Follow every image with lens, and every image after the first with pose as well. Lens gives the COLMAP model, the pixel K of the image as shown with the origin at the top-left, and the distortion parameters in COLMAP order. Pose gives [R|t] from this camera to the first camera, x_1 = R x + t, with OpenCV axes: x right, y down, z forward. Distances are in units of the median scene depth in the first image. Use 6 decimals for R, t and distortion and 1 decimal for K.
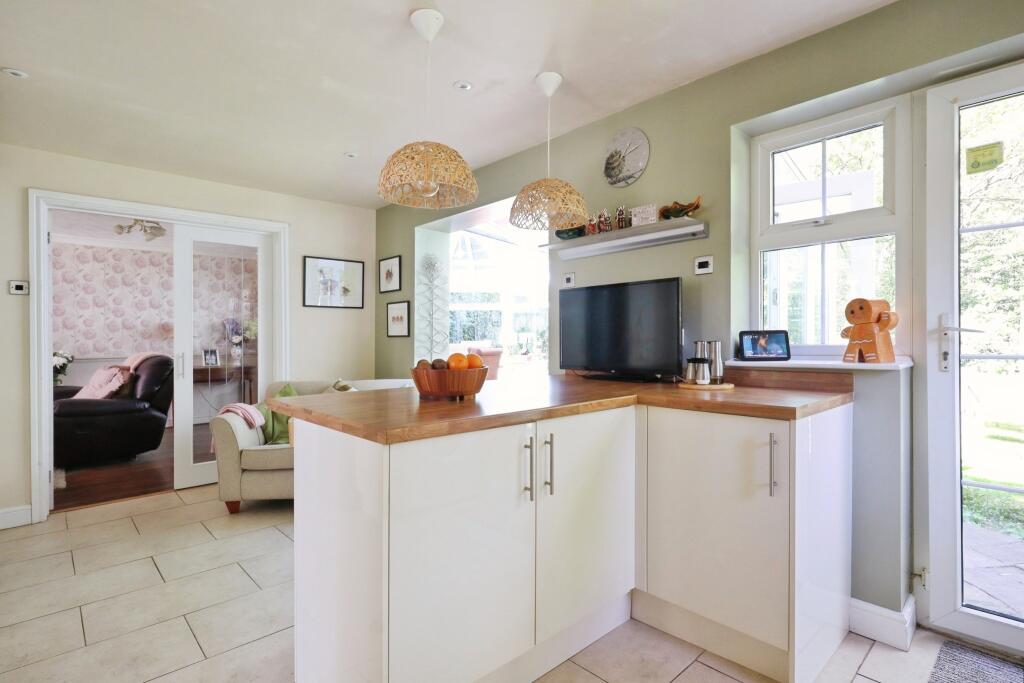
lens RADIAL K [[511.5, 0, 509.1], [0, 511.5, 336.7], [0, 0, 1]] dist [0.018153, -0.000214]
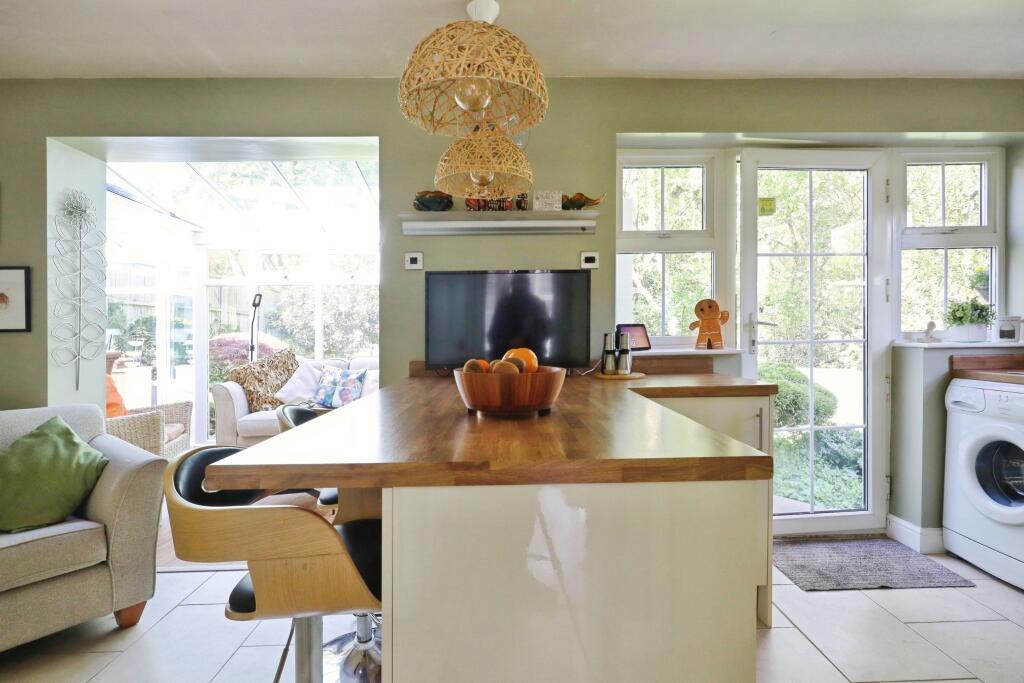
lens RADIAL K [[511.5, 0, 509.1], [0, 511.5, 336.7], [0, 0, 1]] dist [0.018153, -0.000214]
pose [[0.665040, -0.003061, 0.746802, -0.519215], [0.003530, 0.999993, 0.000955, 0.014094], [-0.746800, 0.002001, 0.665046, 0.450553]]
